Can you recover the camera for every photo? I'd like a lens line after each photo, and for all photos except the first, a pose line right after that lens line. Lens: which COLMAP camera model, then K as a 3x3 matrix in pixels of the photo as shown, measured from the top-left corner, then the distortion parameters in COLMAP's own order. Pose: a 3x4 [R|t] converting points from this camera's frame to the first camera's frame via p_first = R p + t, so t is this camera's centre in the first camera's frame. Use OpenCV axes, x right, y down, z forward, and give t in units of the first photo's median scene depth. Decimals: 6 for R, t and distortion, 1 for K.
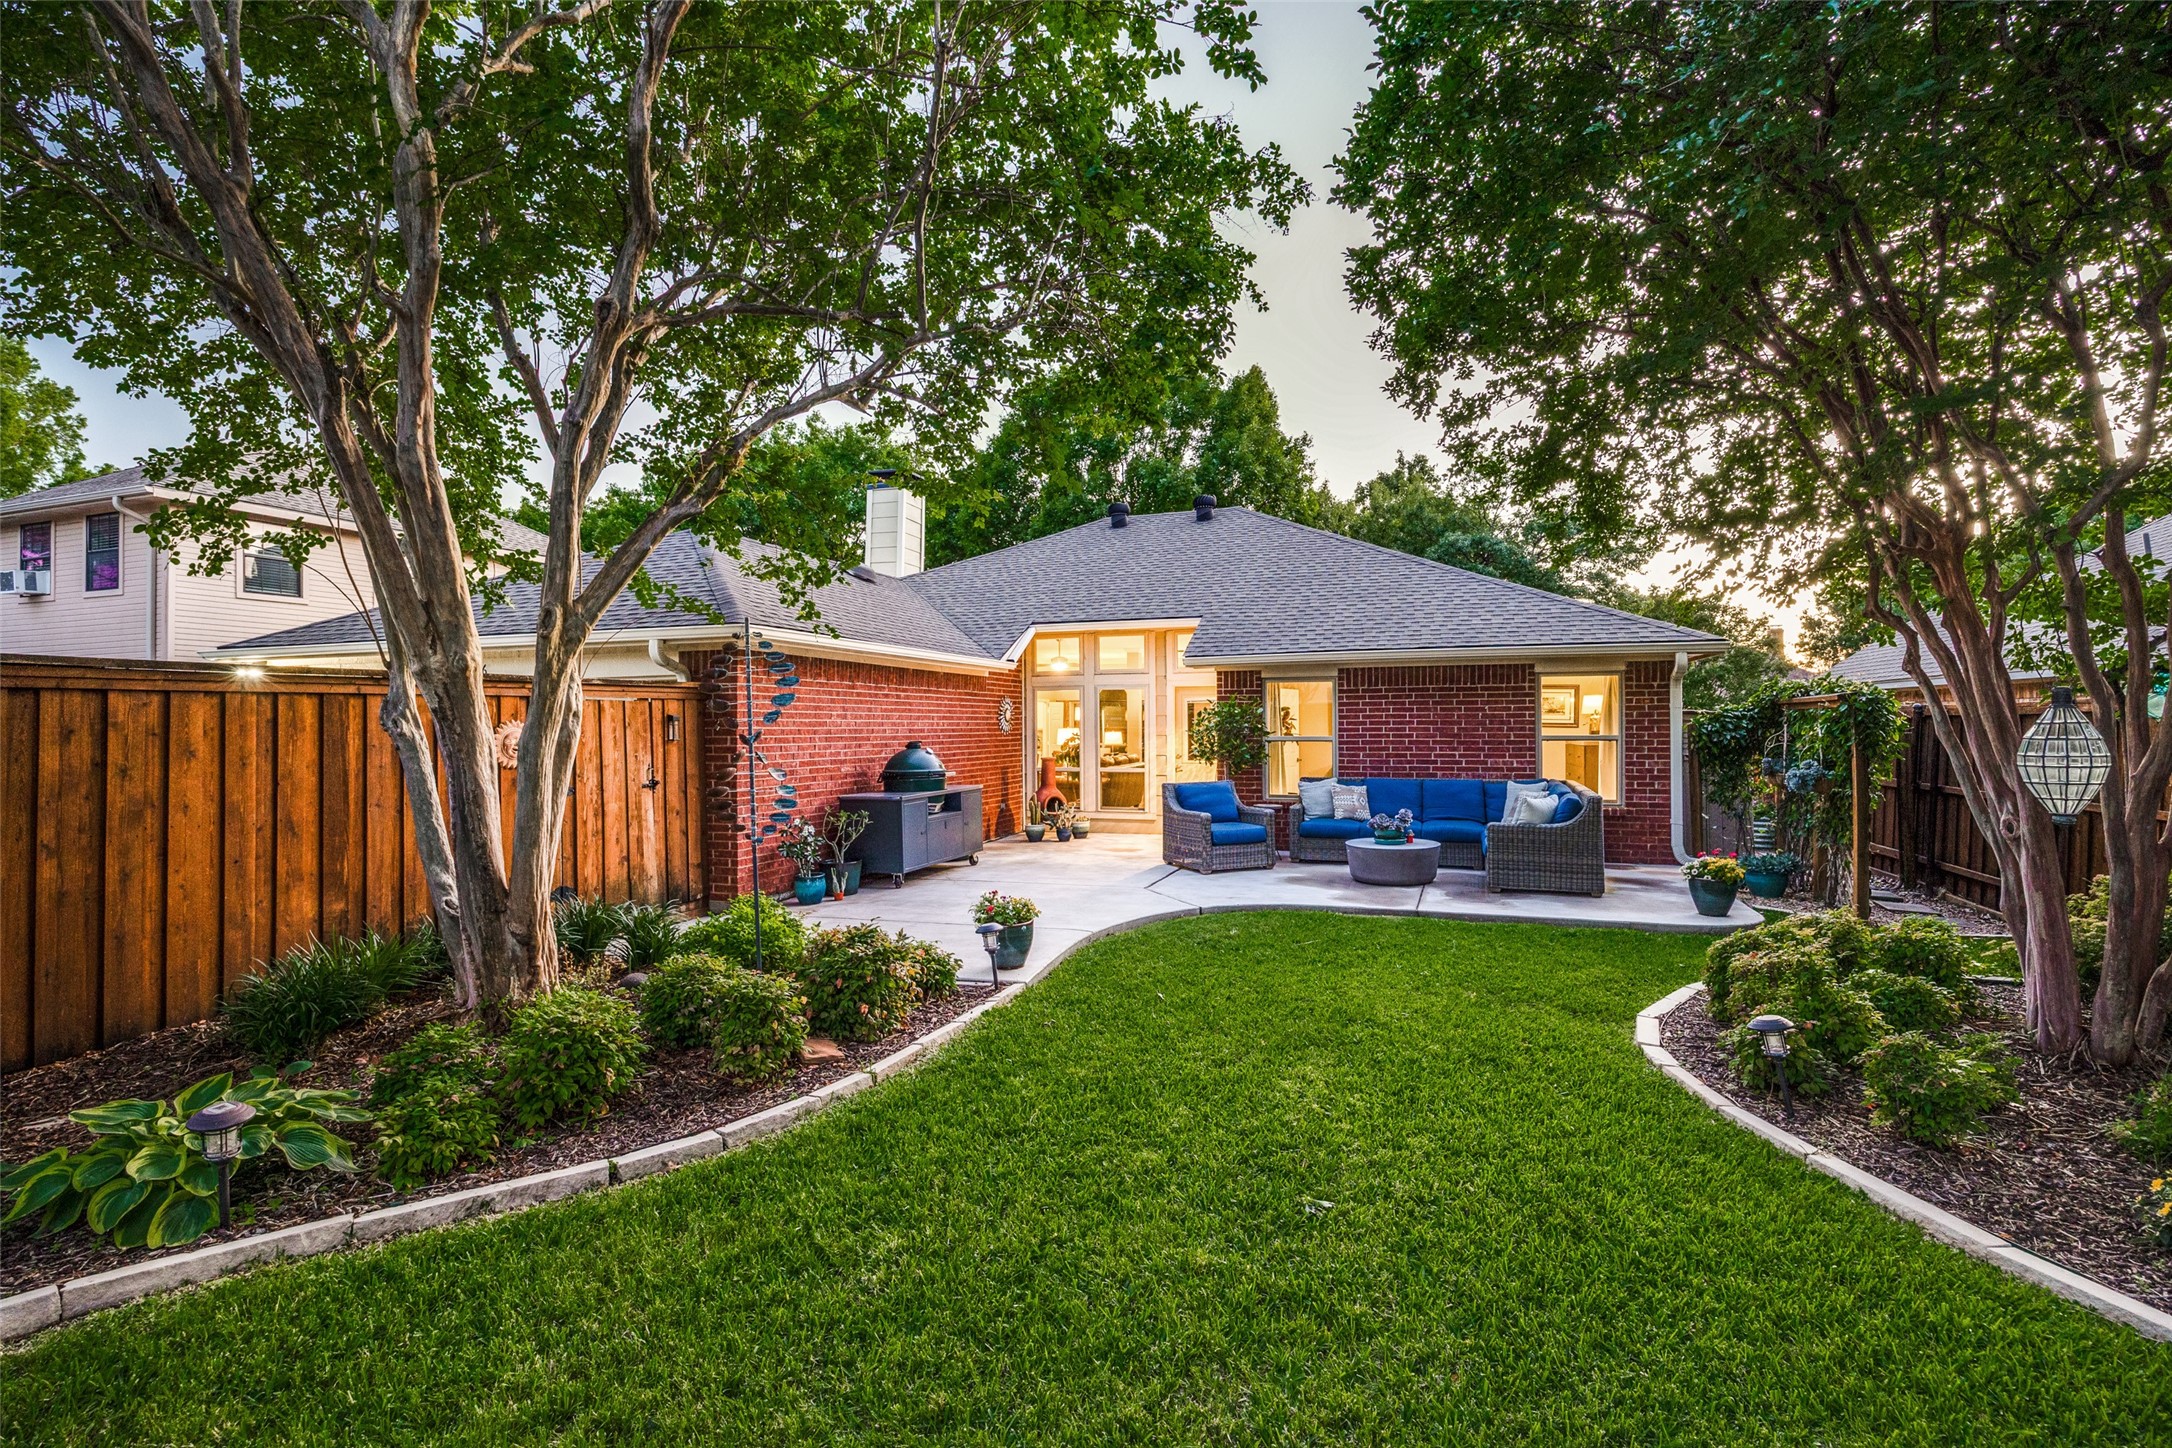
lens RADIAL K [[990.6, 0, 1095.3], [0, 990.6, 717.0], [0, 0, 1]] dist [-0.008129, -0.000090]
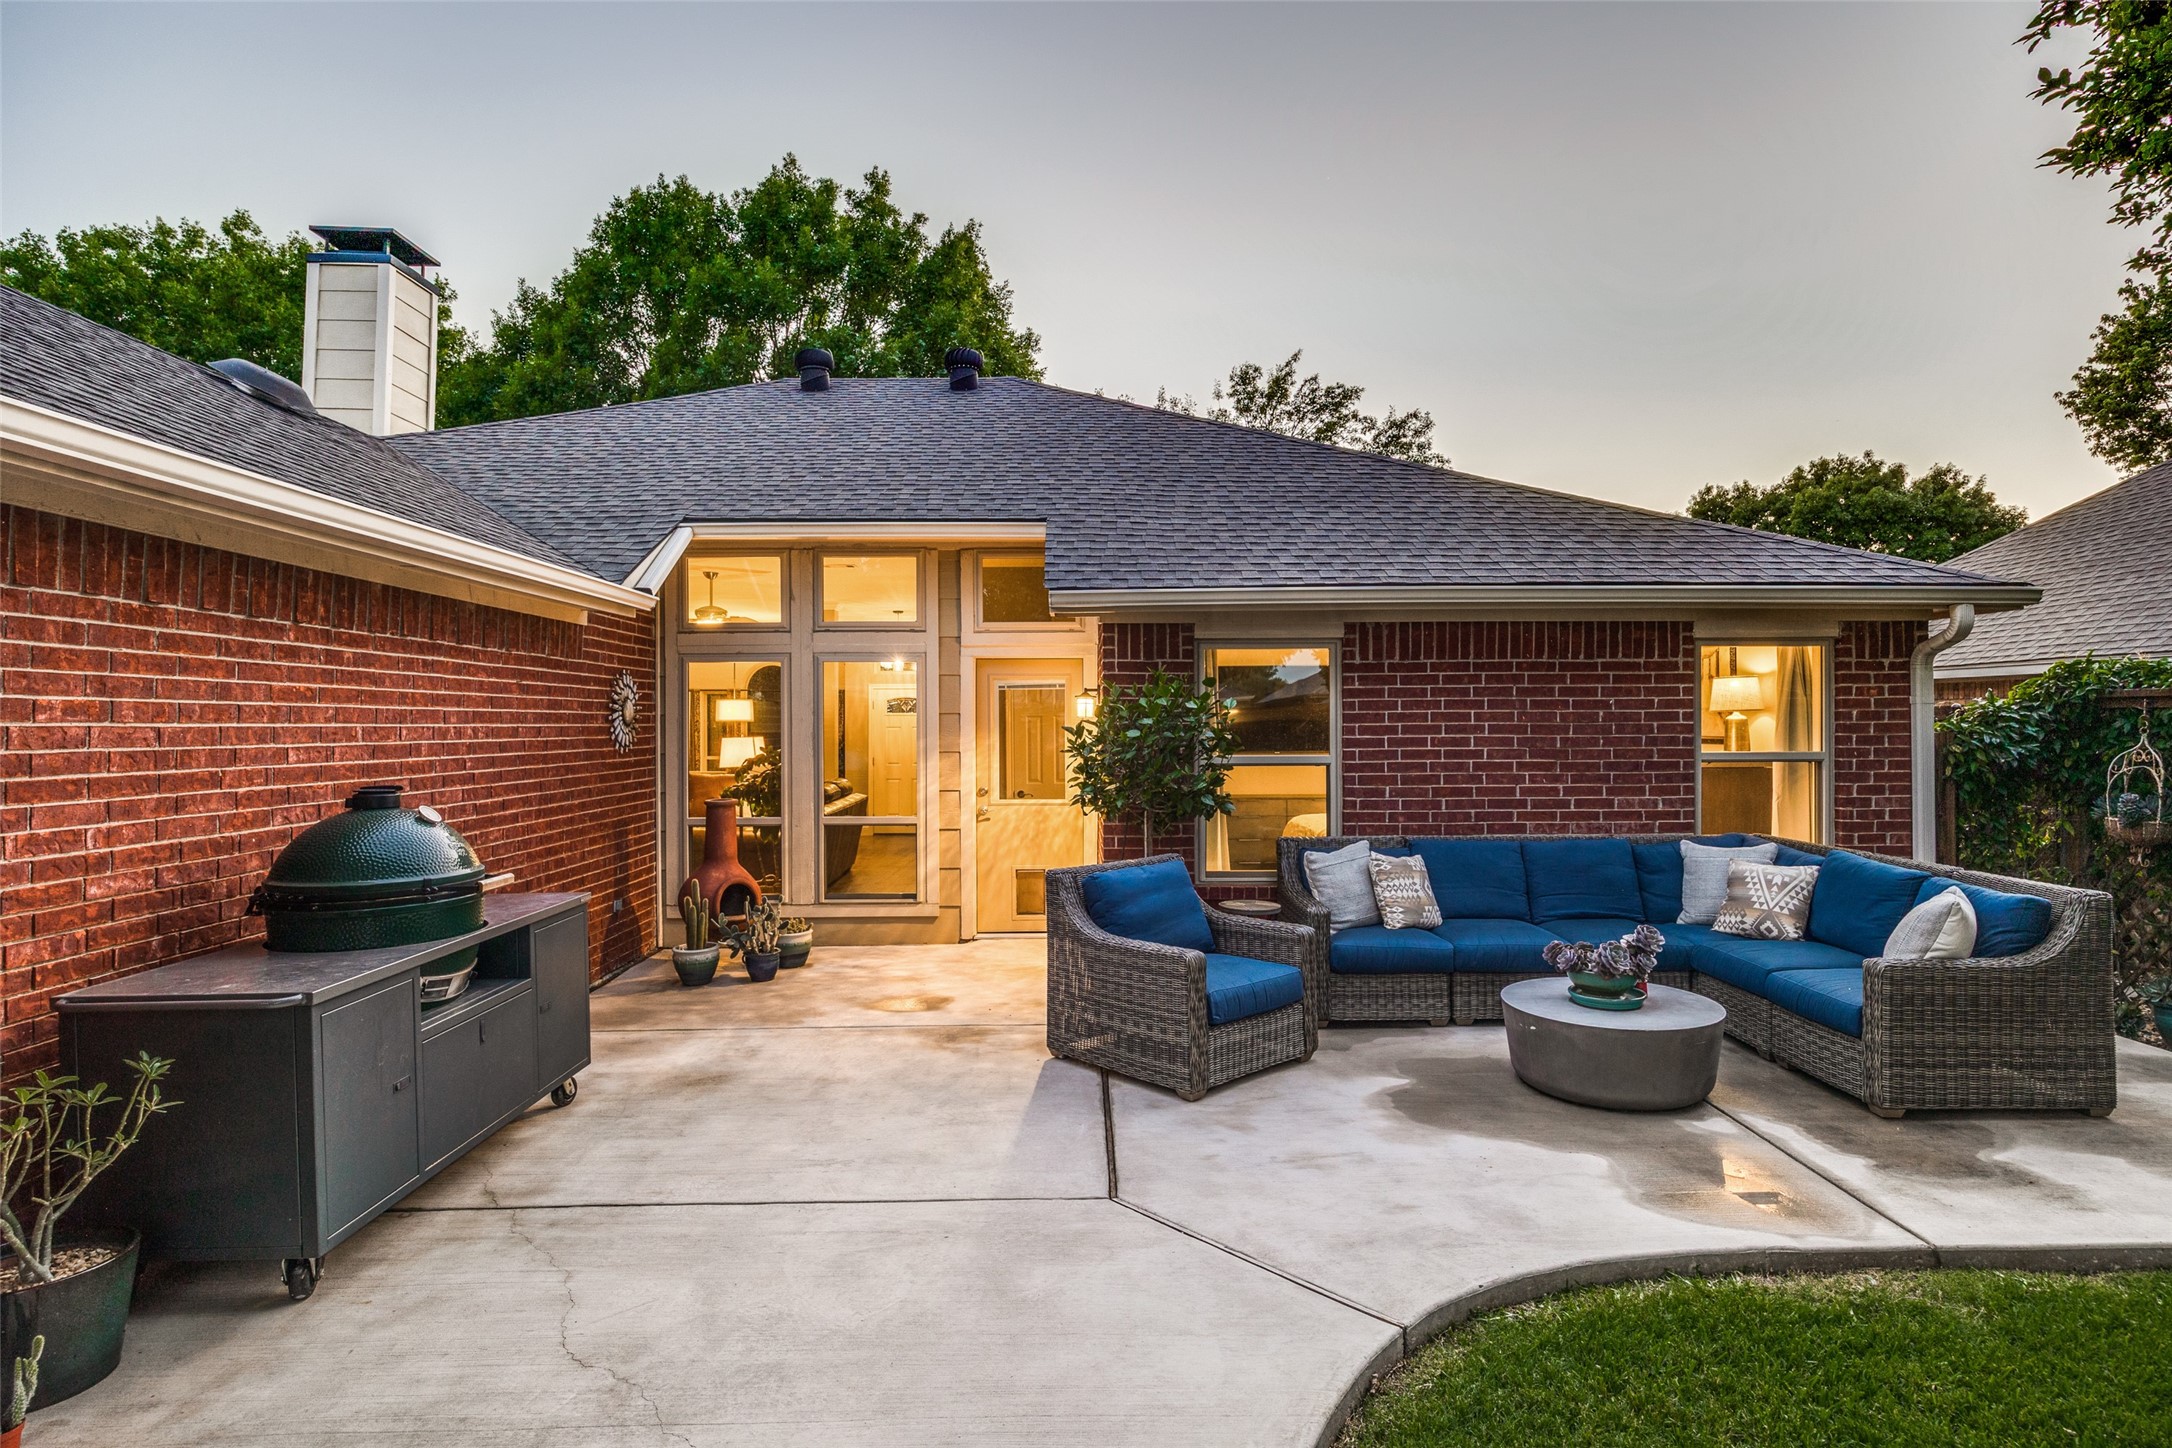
lens RADIAL K [[1151.6, 0, 1100.7], [0, 1151.6, 714.6], [0, 0, 1]] dist [-0.004712, -0.000665]
pose [[0.940399, 0.004319, 0.340045, -0.079408], [-0.003654, 0.999990, -0.002595, 0.000575], [-0.340053, 0.001197, 0.940406, 0.513082]]
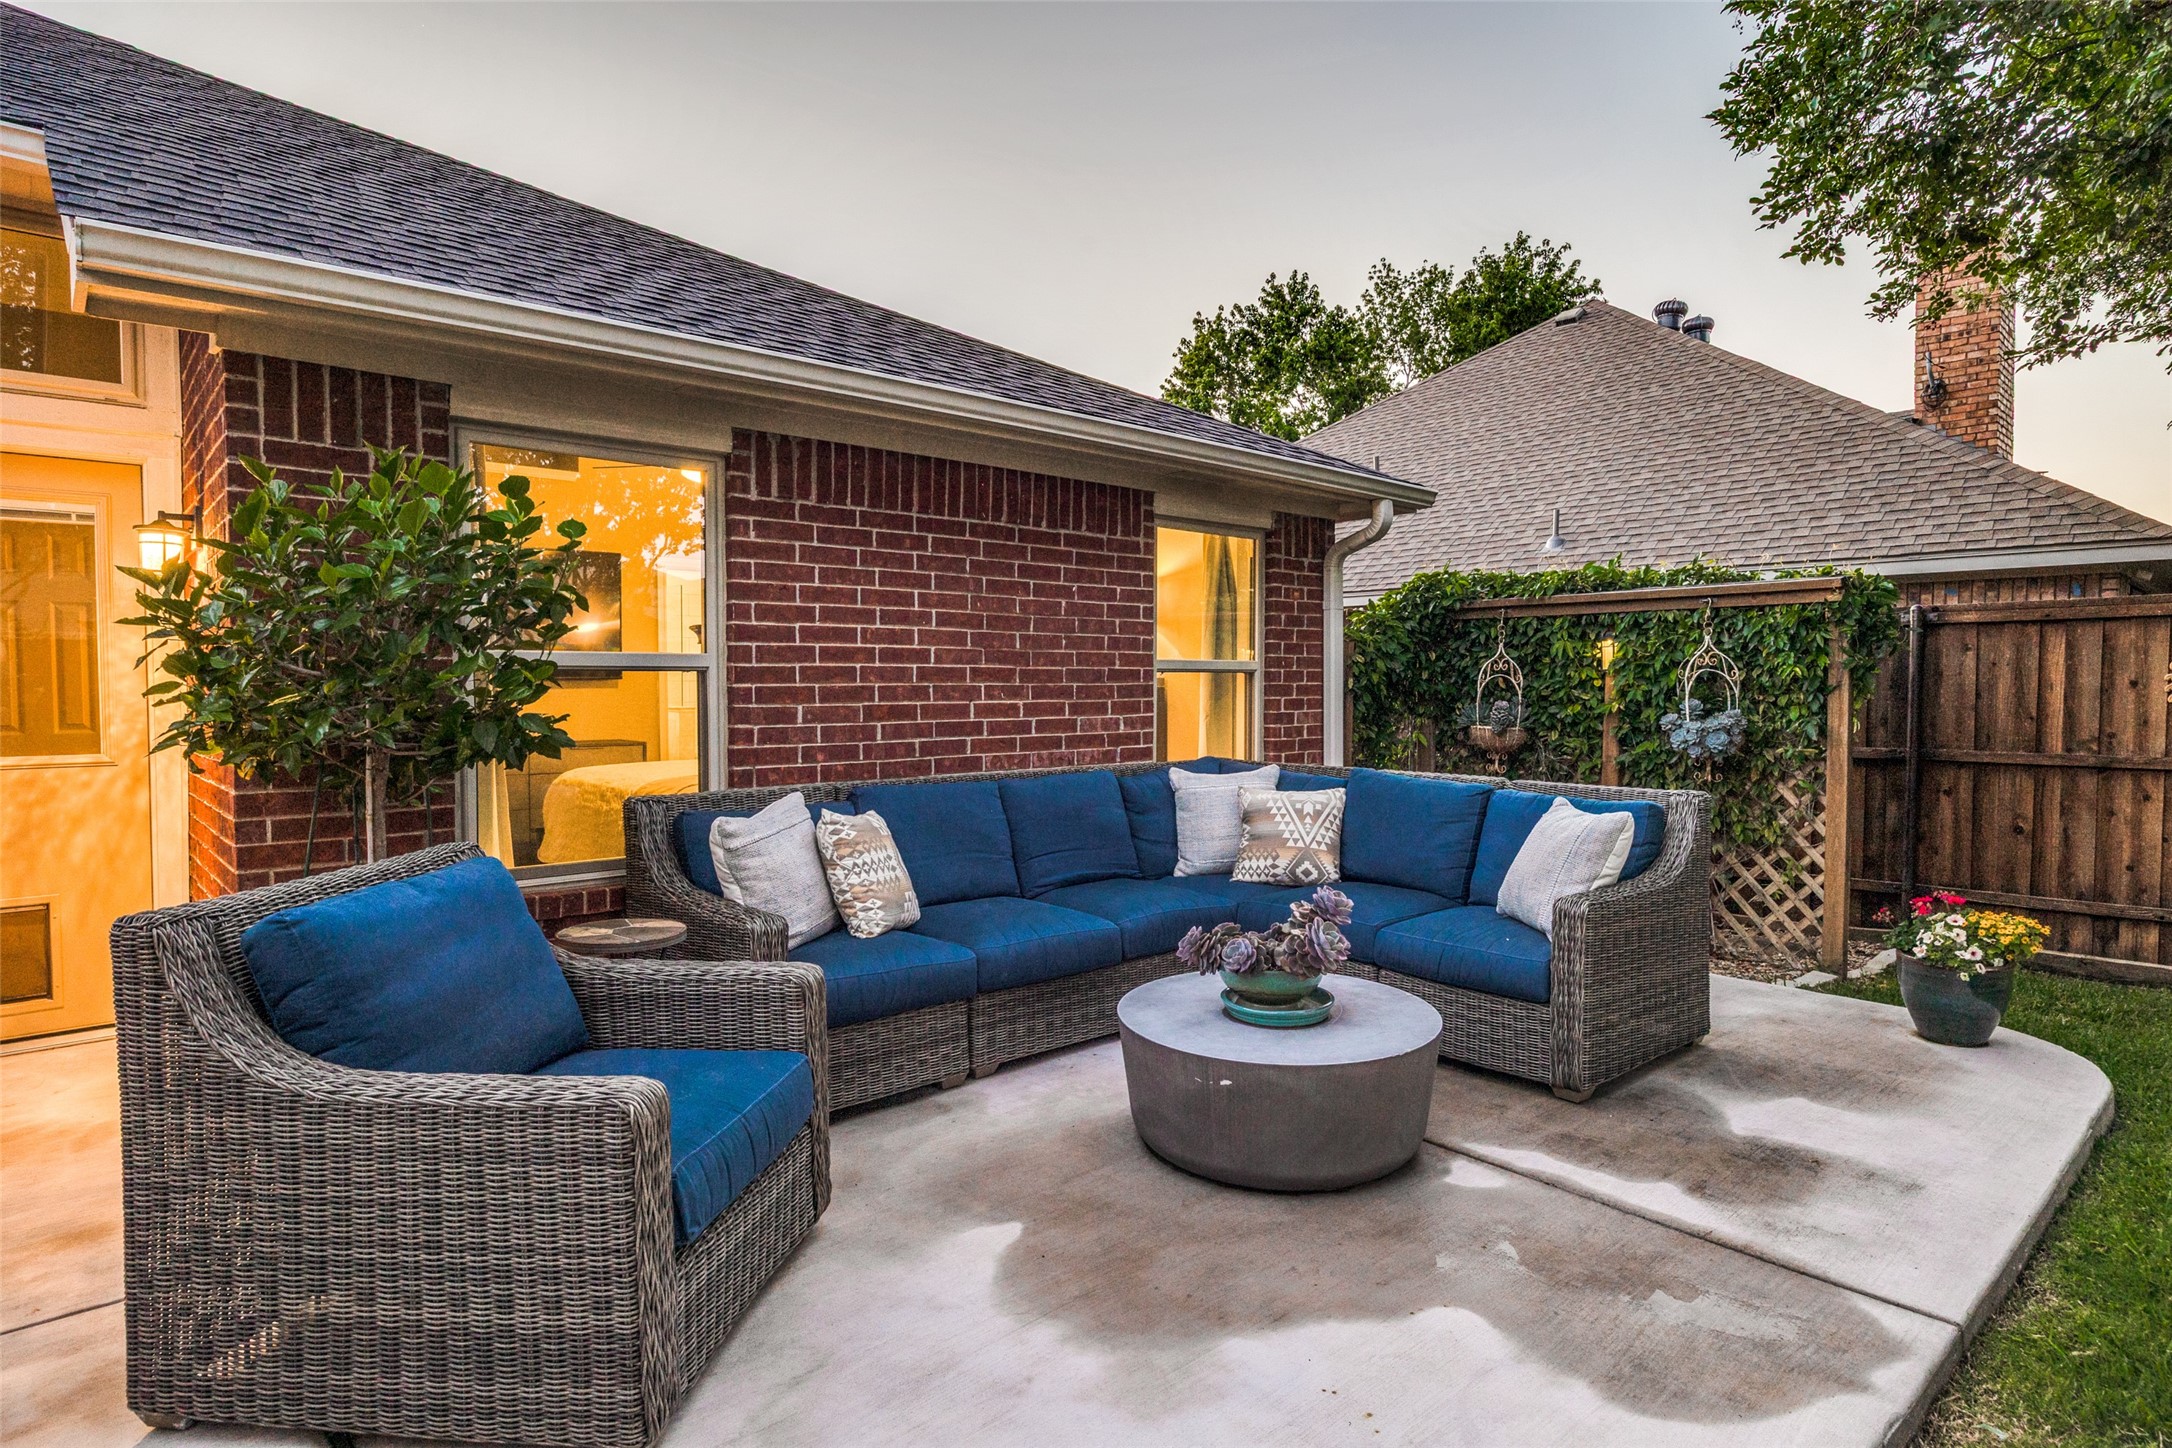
lens RADIAL K [[1151.6, 0, 1083.9], [0, 1151.6, 720.2], [0, 0, 1]] dist [-0.004712, -0.000665]
pose [[0.484969, -0.022829, 0.874233, -0.011019], [-0.005916, 0.999551, 0.029383, 0.030804], [-0.874511, -0.019422, 0.484616, 0.780283]]
